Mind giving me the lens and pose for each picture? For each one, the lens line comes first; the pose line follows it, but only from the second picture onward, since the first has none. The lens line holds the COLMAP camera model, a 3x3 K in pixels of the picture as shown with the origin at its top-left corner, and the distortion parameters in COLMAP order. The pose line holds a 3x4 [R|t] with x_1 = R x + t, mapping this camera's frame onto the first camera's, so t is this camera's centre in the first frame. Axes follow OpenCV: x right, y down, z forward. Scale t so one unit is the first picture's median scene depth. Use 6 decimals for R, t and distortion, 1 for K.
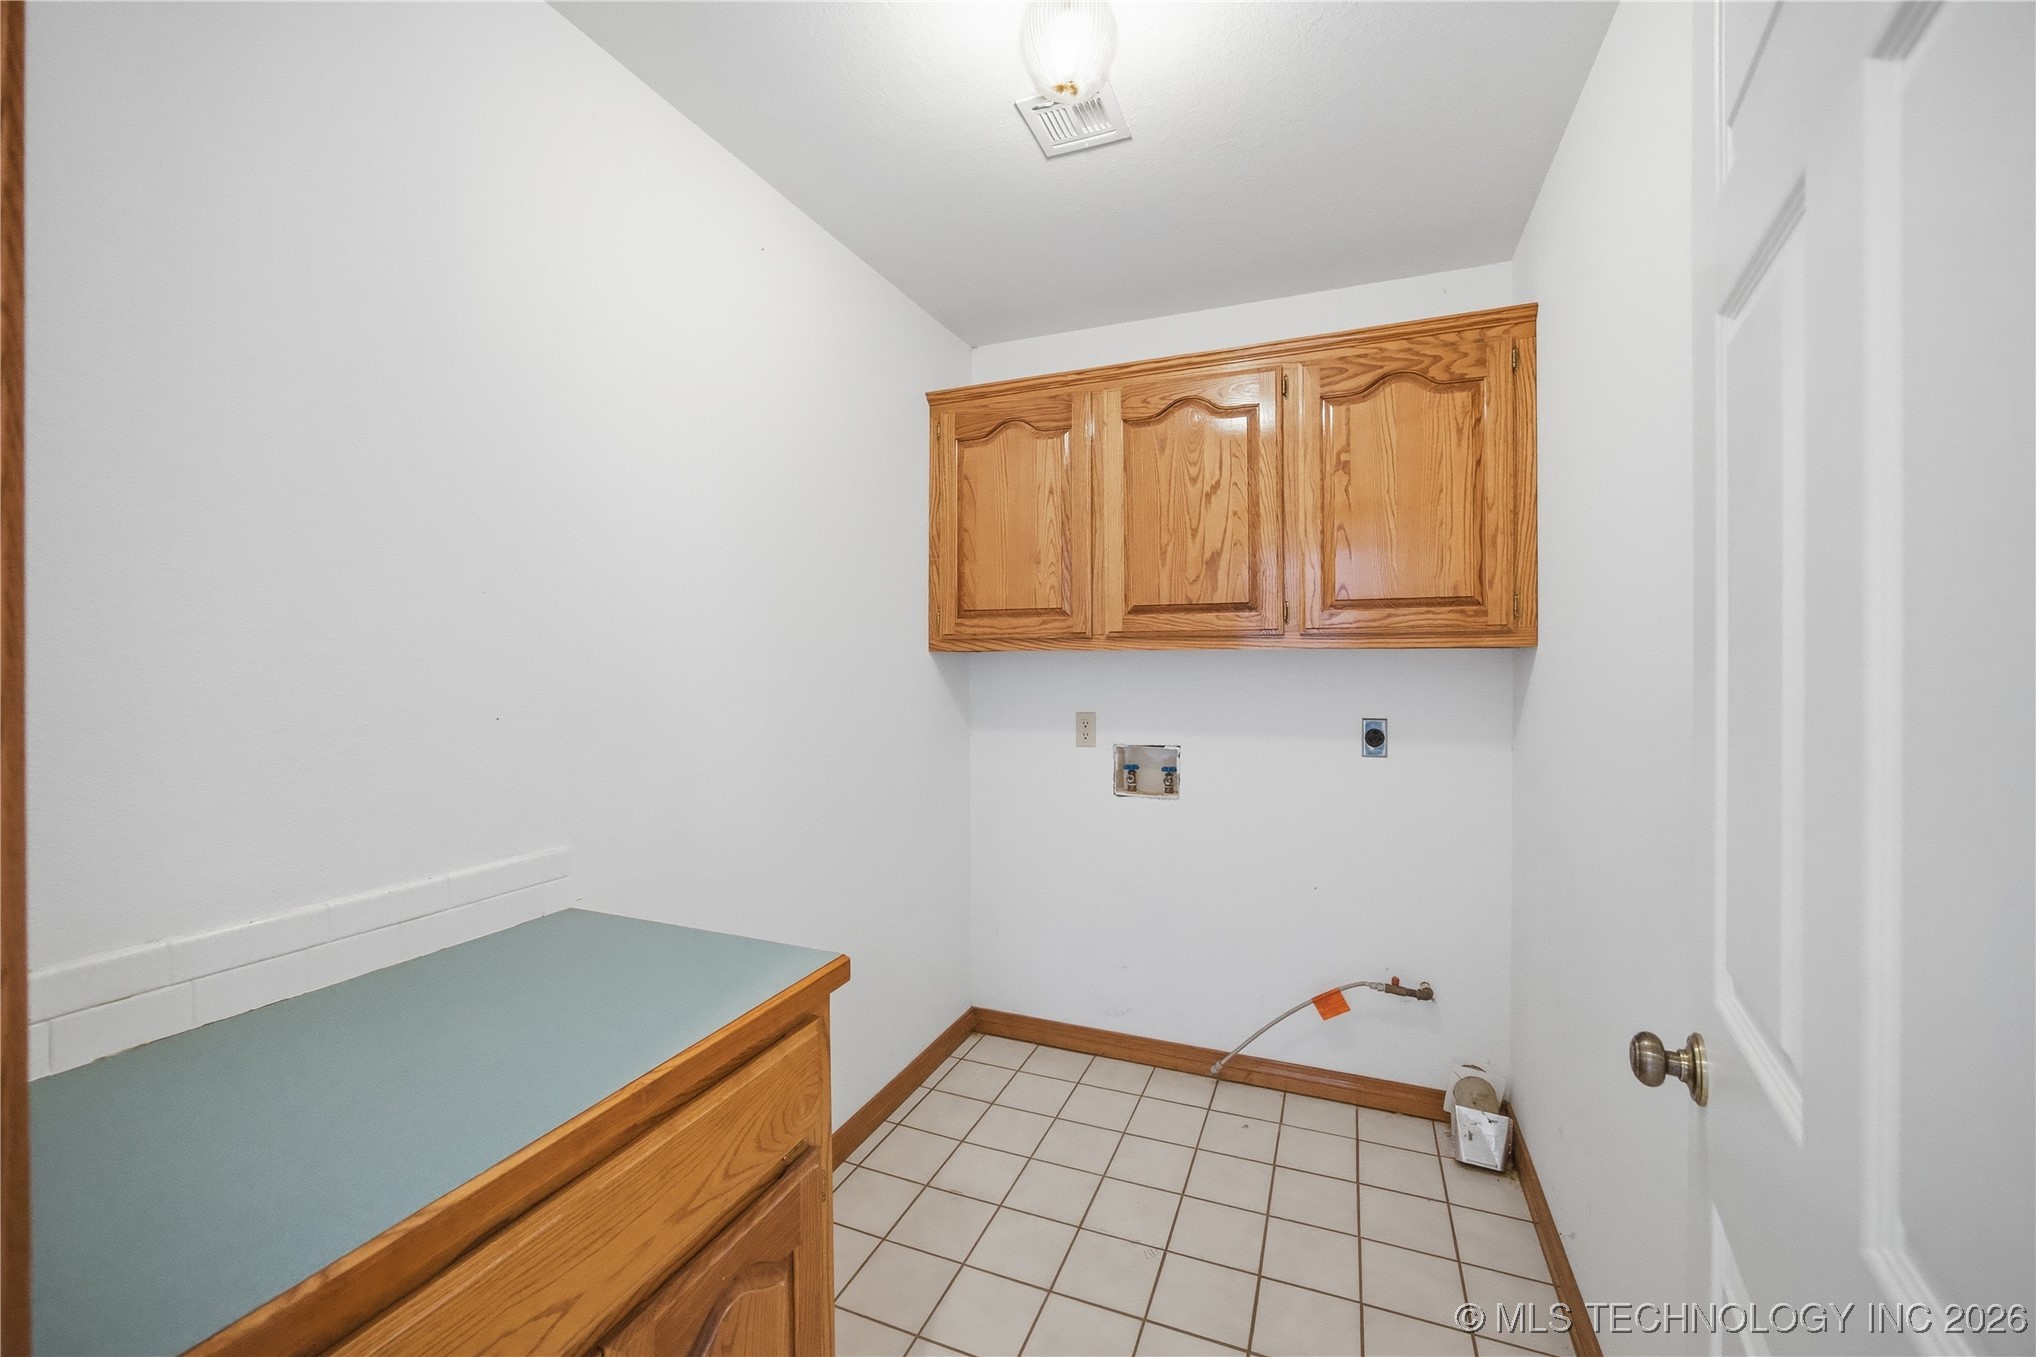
lens RADIAL K [[789.6, 0, 1022.7], [0, 789.6, 671.7], [0, 0, 1]] dist [-0.030886, 0.009360]
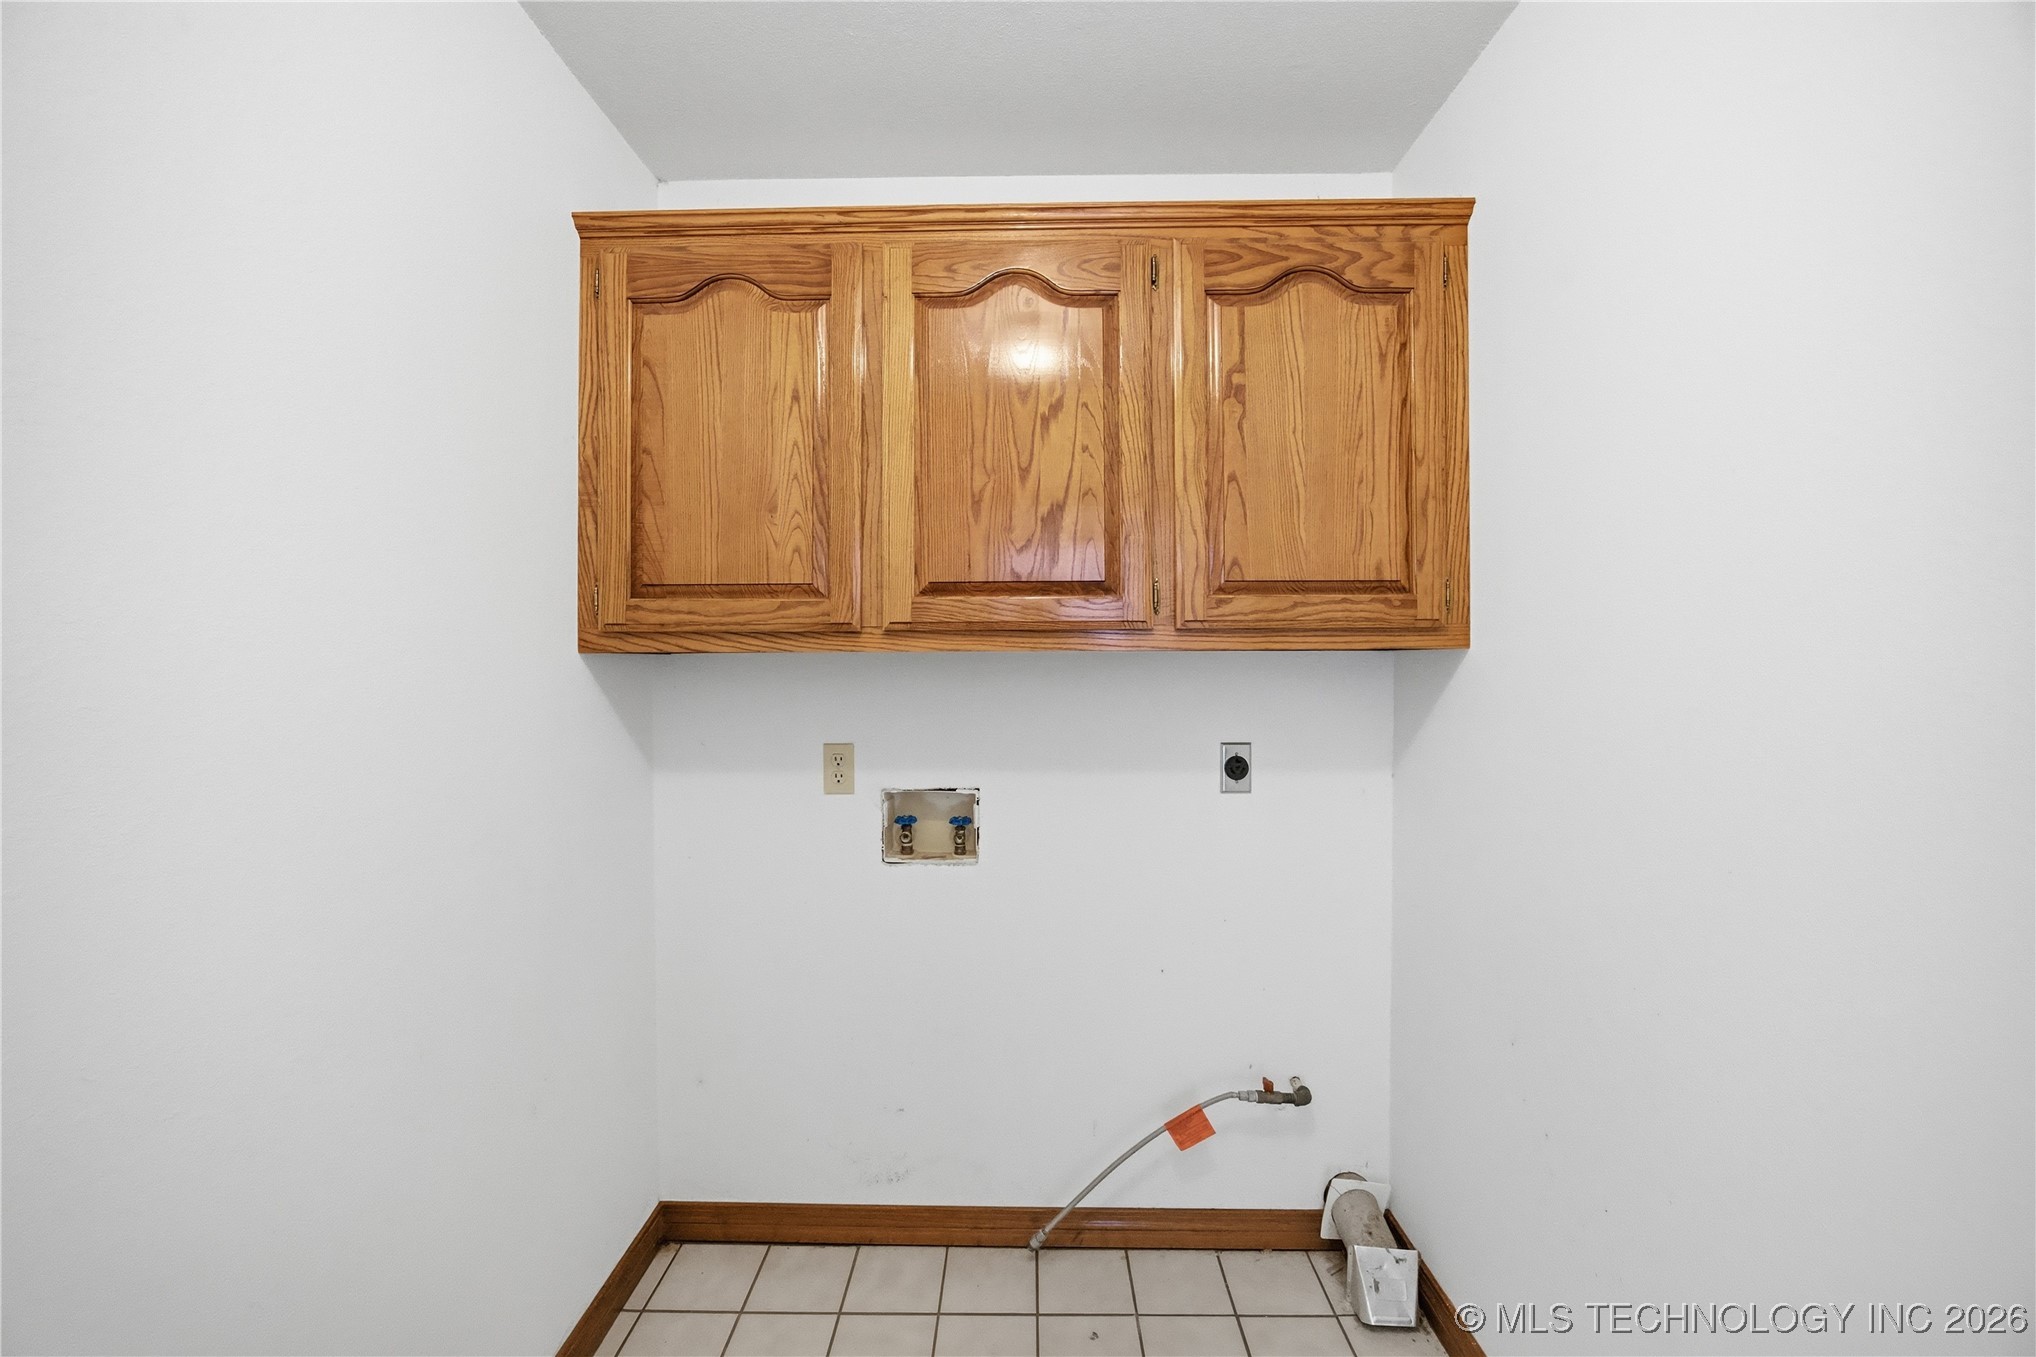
lens RADIAL K [[790.3, 0, 1018.0], [0, 790.3, 678.5], [0, 0, 1]] dist [-0.028682, 0.009161]
pose [[0.930319, -0.003626, 0.366732, -0.030557], [0.004936, 0.999984, -0.002634, -0.002431], [-0.366717, 0.004261, 0.930323, 0.368937]]
